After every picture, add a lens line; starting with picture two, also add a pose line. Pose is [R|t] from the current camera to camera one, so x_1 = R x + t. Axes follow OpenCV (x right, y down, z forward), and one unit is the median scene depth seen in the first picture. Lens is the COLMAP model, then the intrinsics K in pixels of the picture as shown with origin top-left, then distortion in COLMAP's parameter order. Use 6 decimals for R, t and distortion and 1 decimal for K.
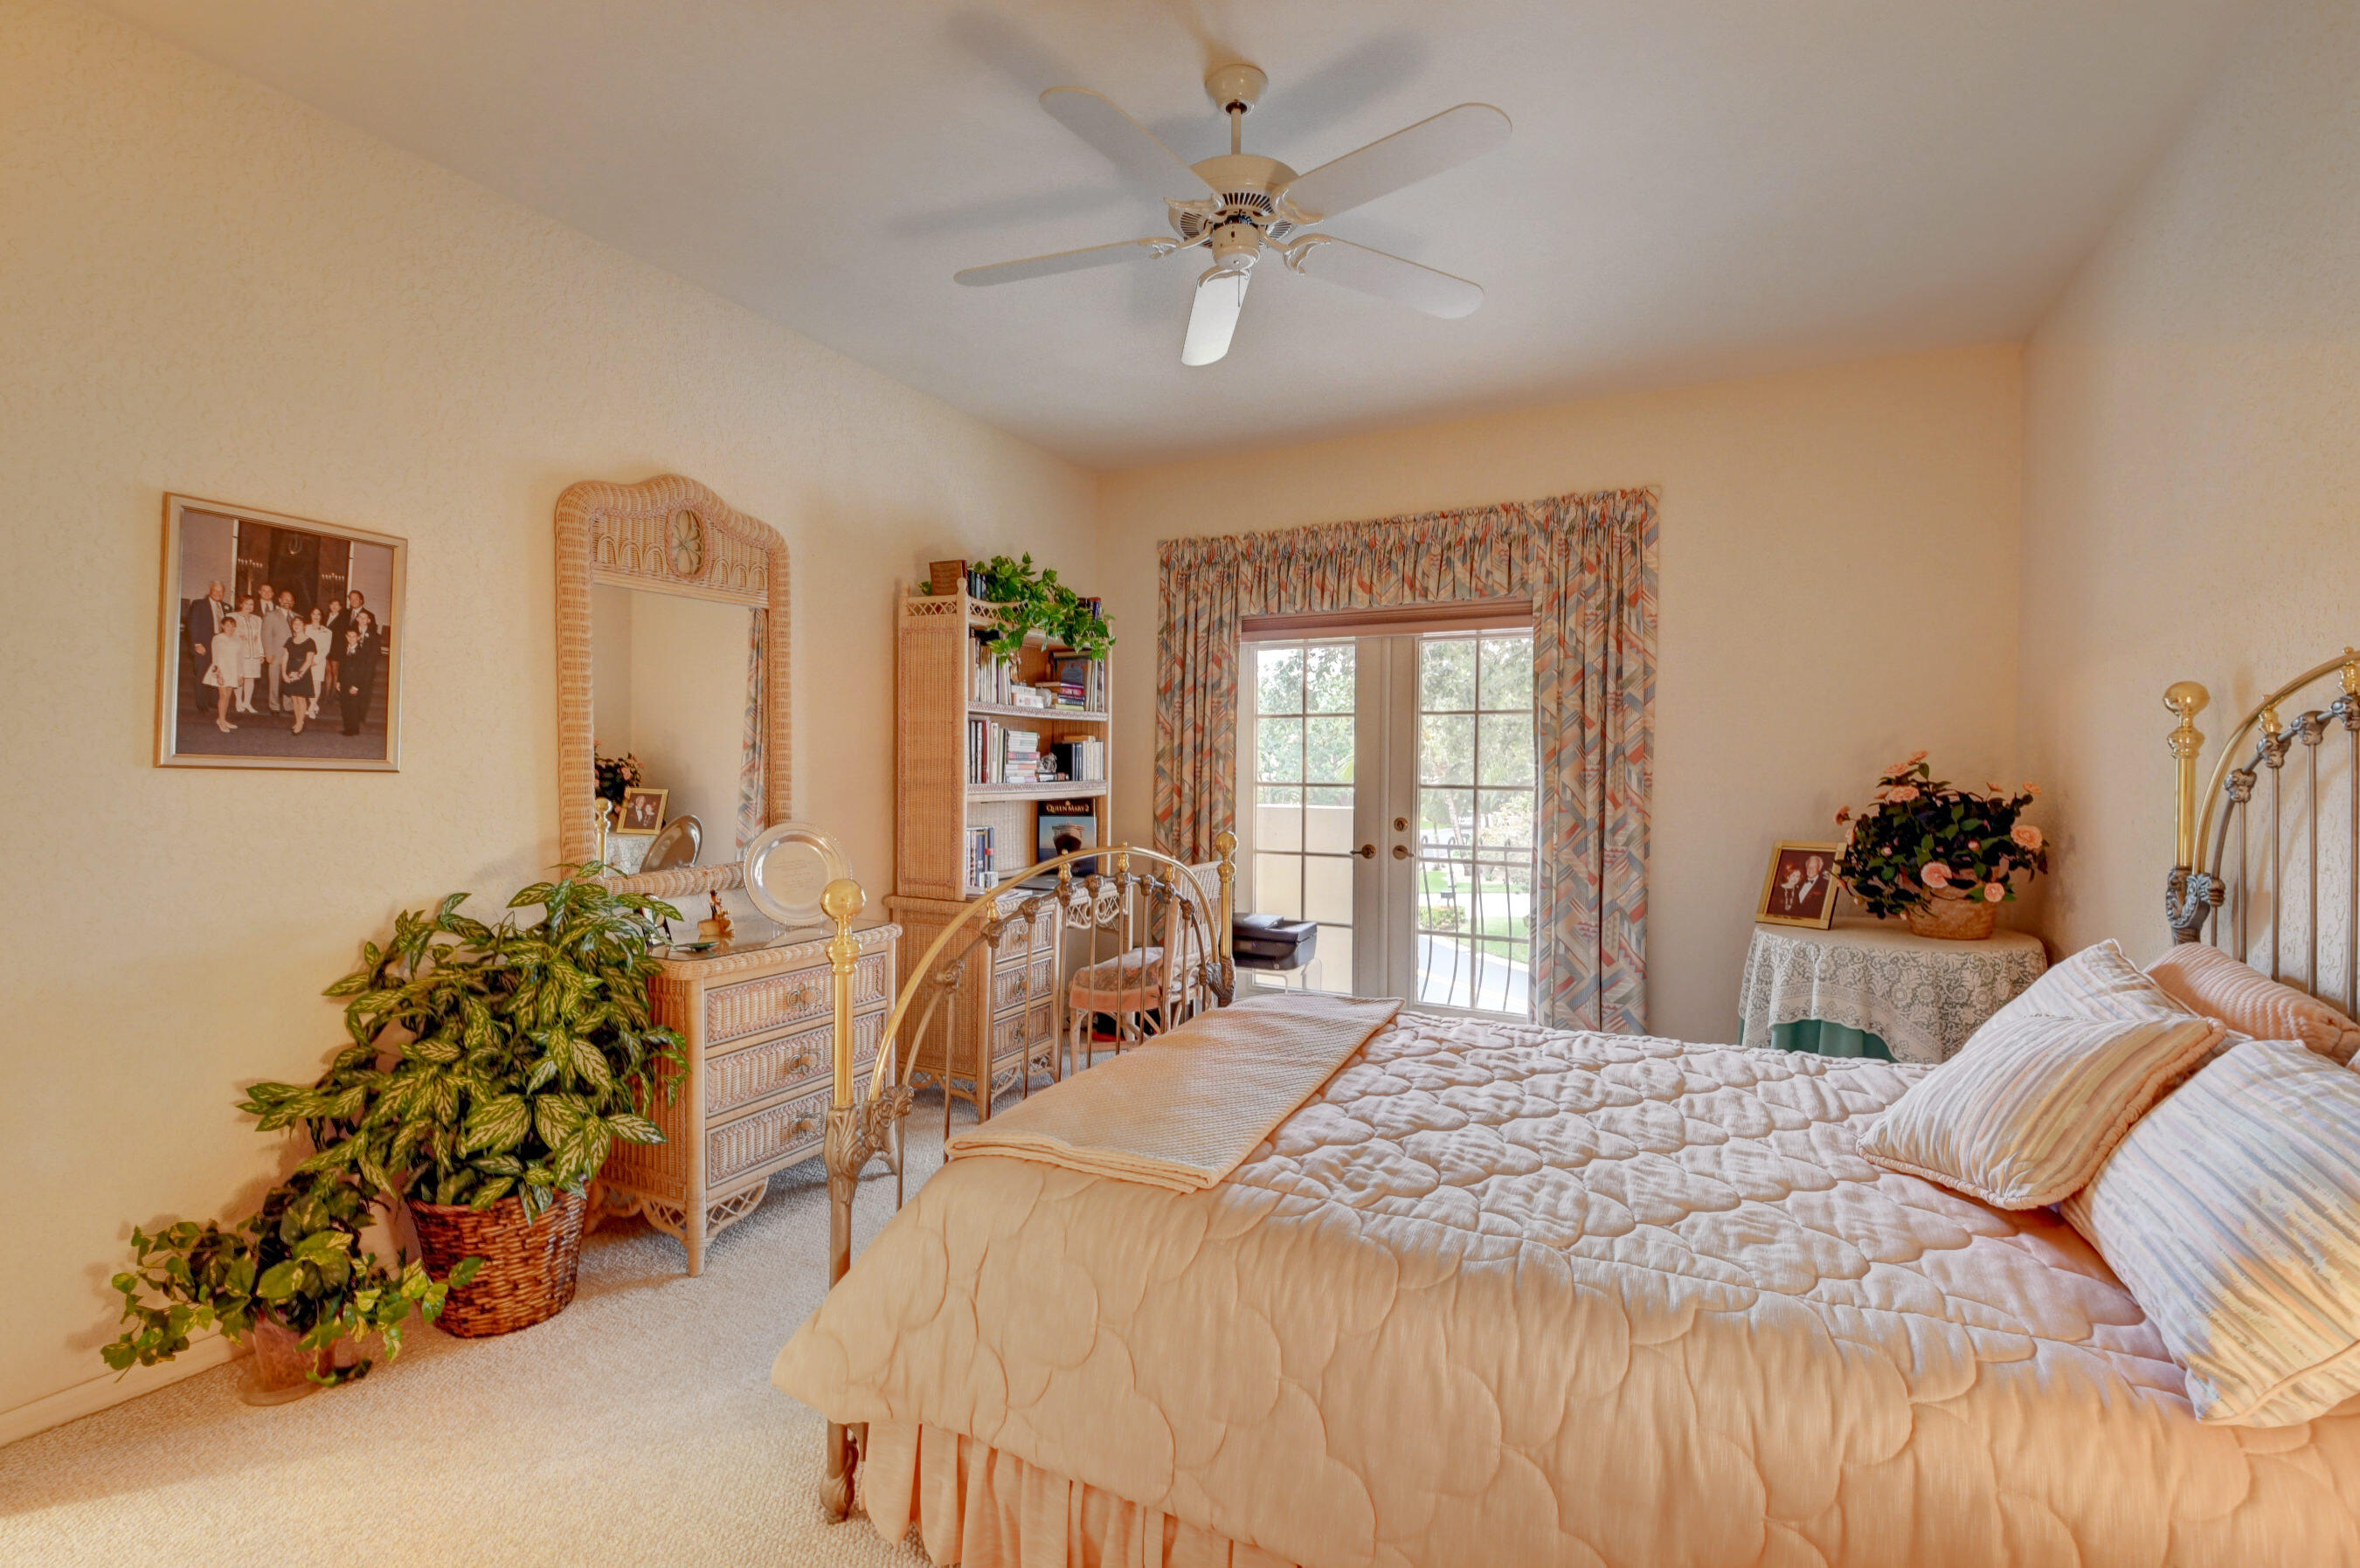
lens RADIAL K [[1049.8, 0, 1160.0], [0, 1049.8, 786.4], [0, 0, 1]] dist [0.015609, -0.025659]
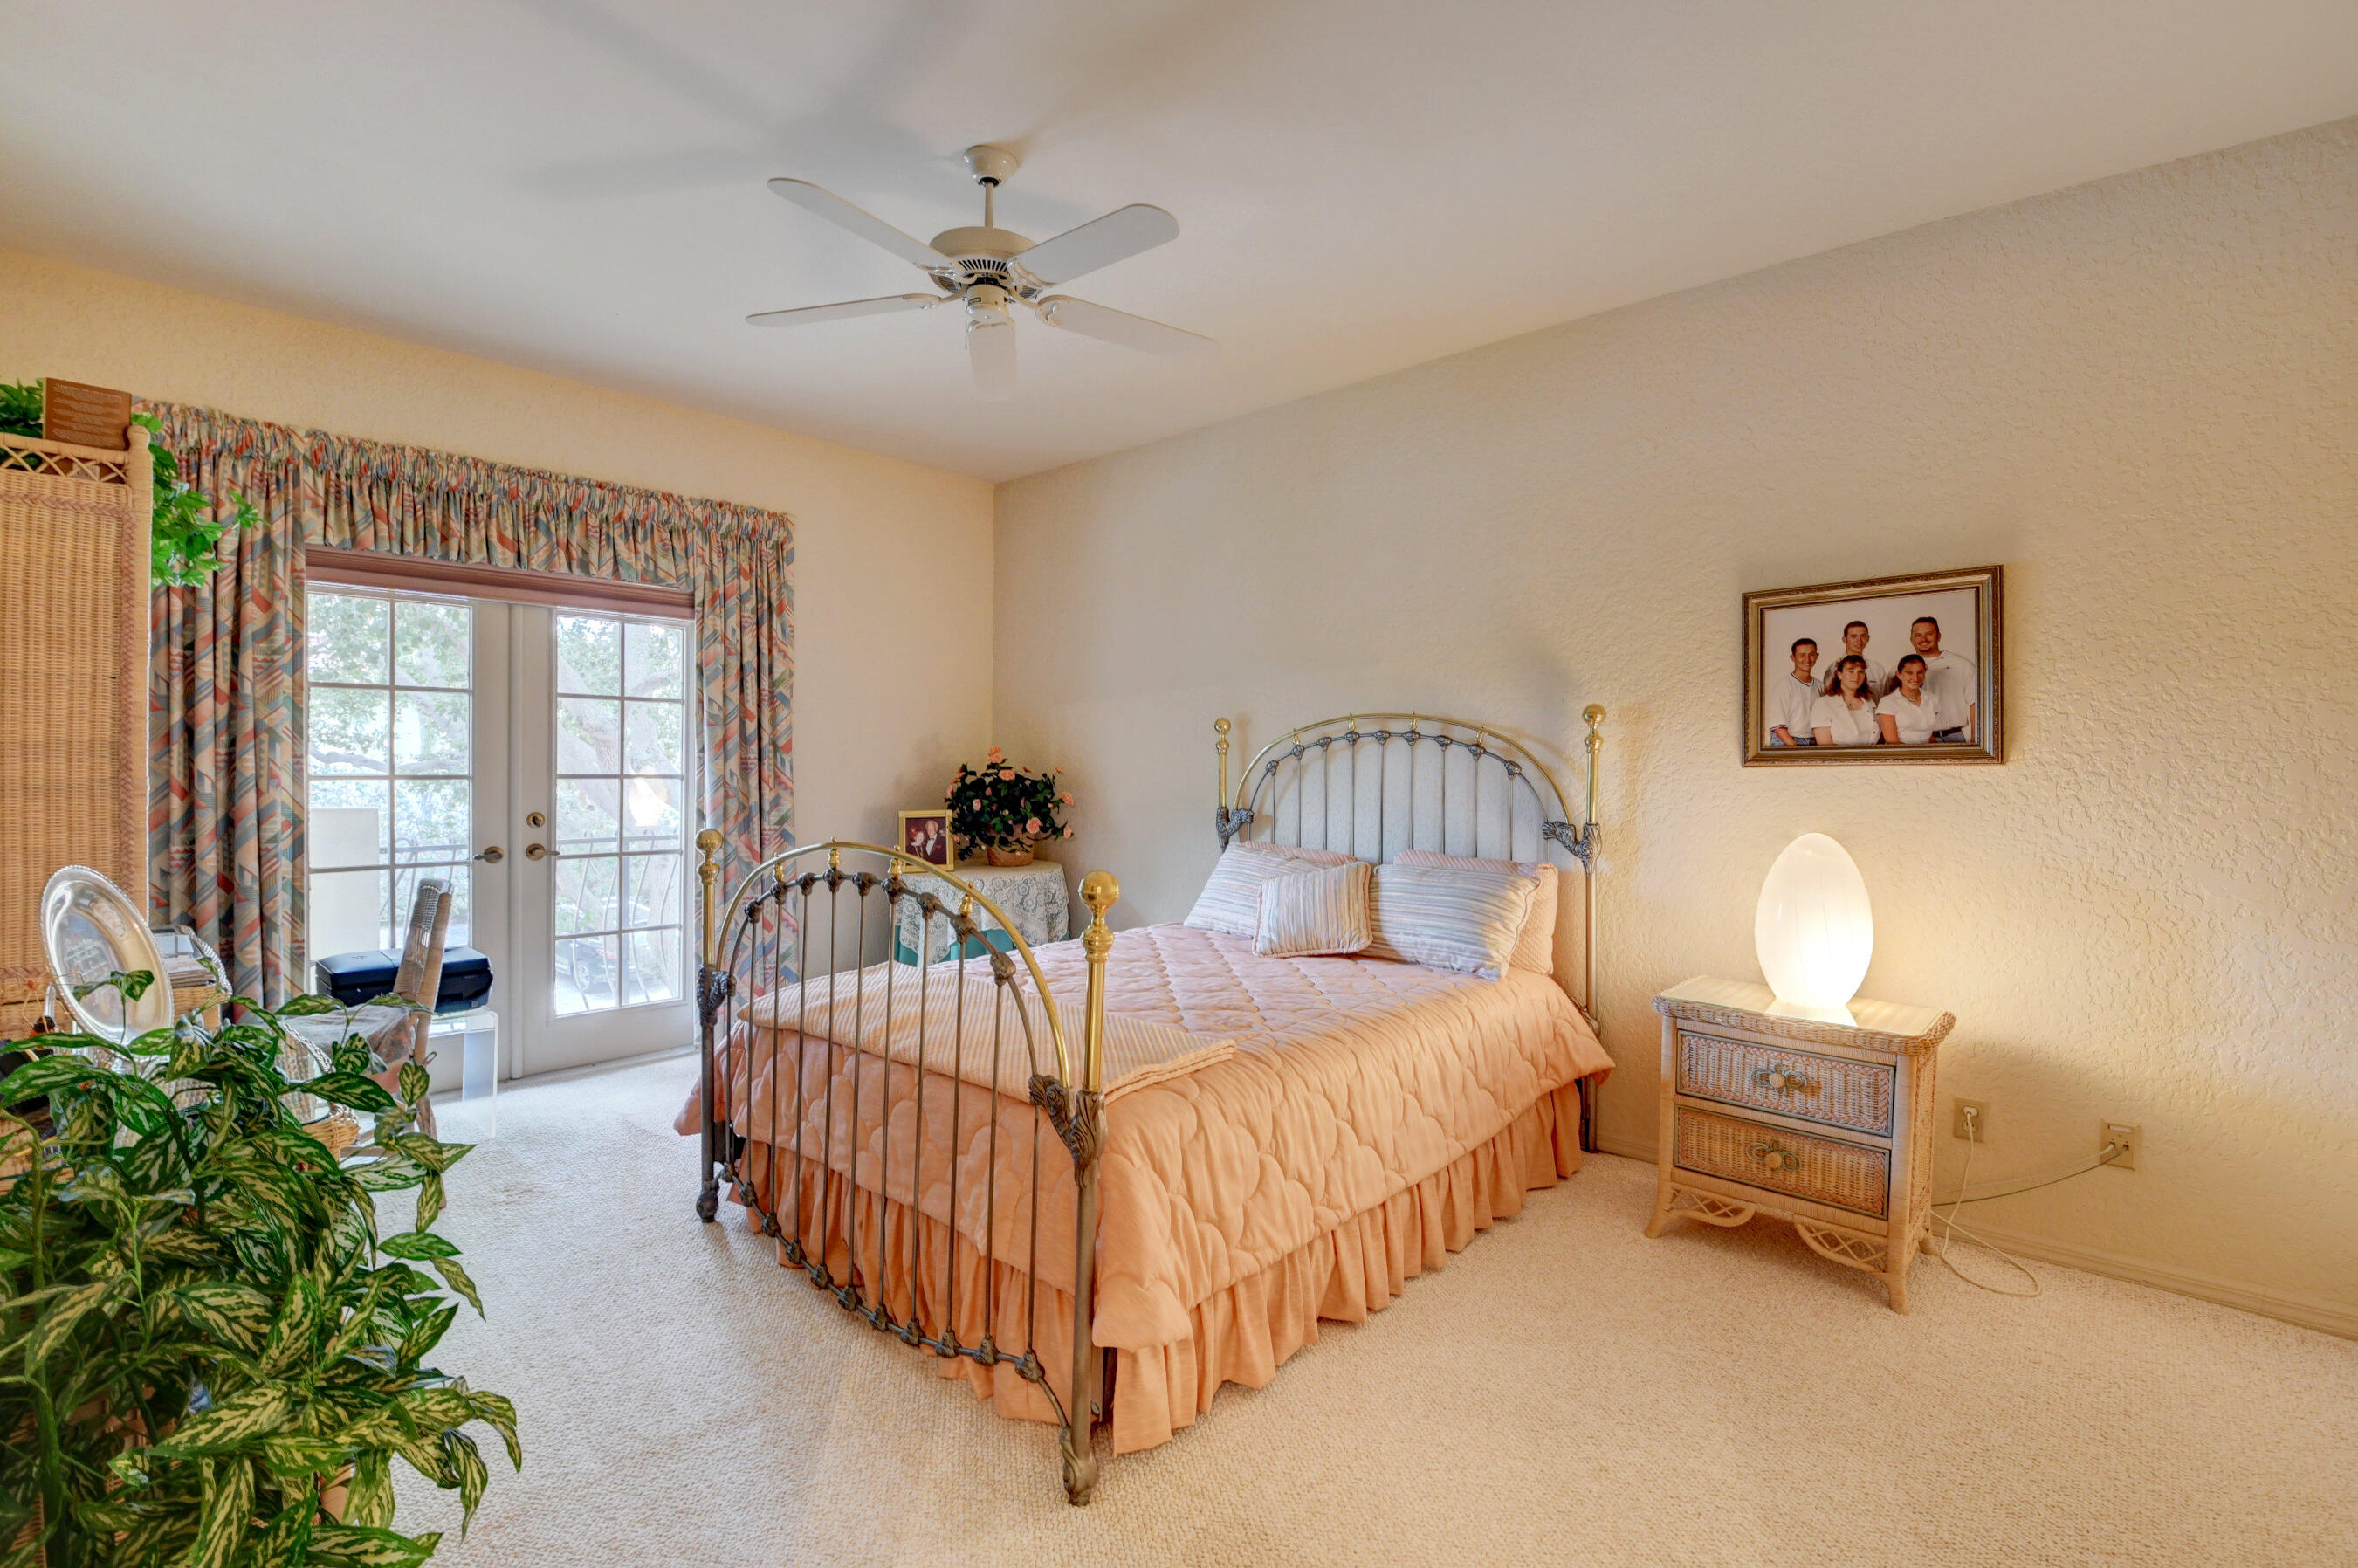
lens RADIAL K [[1049.1, 0, 1159.0], [0, 1049.1, 786.4], [0, 0, 1]] dist [0.015609, -0.025659]
pose [[0.256377, -0.029499, 0.966127, -0.533203], [0.010999, 0.999558, 0.027601, -0.011694], [-0.966514, 0.003550, 0.256588, 0.292771]]
